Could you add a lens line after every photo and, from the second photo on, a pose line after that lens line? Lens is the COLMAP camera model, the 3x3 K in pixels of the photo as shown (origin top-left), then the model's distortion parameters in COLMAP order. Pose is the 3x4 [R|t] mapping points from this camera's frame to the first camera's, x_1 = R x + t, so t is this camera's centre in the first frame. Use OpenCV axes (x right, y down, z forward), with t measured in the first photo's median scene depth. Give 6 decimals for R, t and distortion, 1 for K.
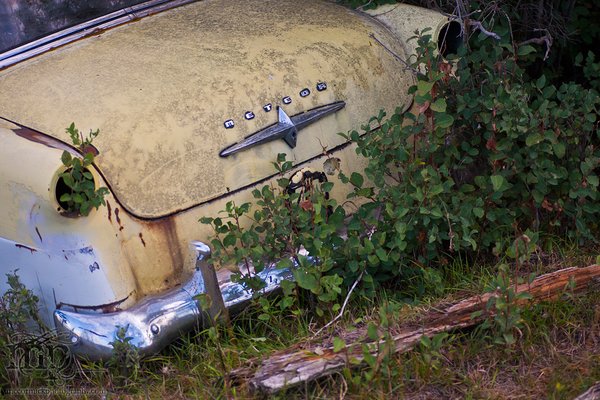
lens RADIAL K [[327.8, 0, 295.6], [0, 327.8, 218.3], [0, 0, 1]] dist [-0.002149, -0.000191]
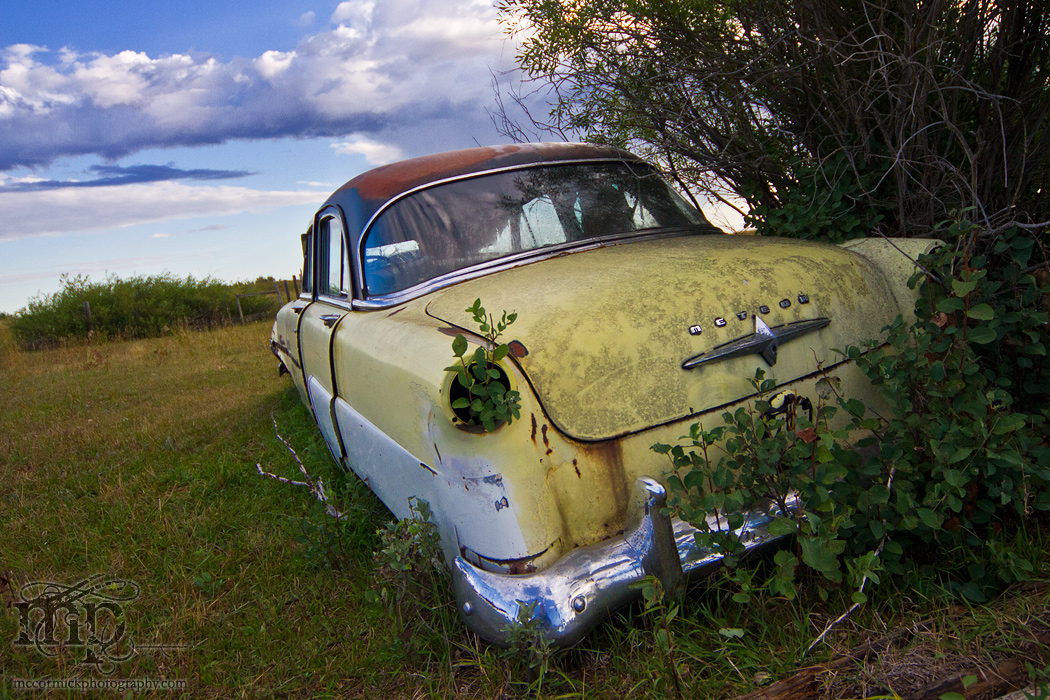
lens RADIAL K [[573.7, 0, 517.4], [0, 573.7, 382.0], [0, 0, 1]] dist [-0.002149, -0.000191]
pose [[0.872191, 0.008132, -0.489099, 0.087518], [-0.062213, 0.993586, -0.094422, 0.000633], [0.485194, 0.112783, 0.867103, -0.346001]]
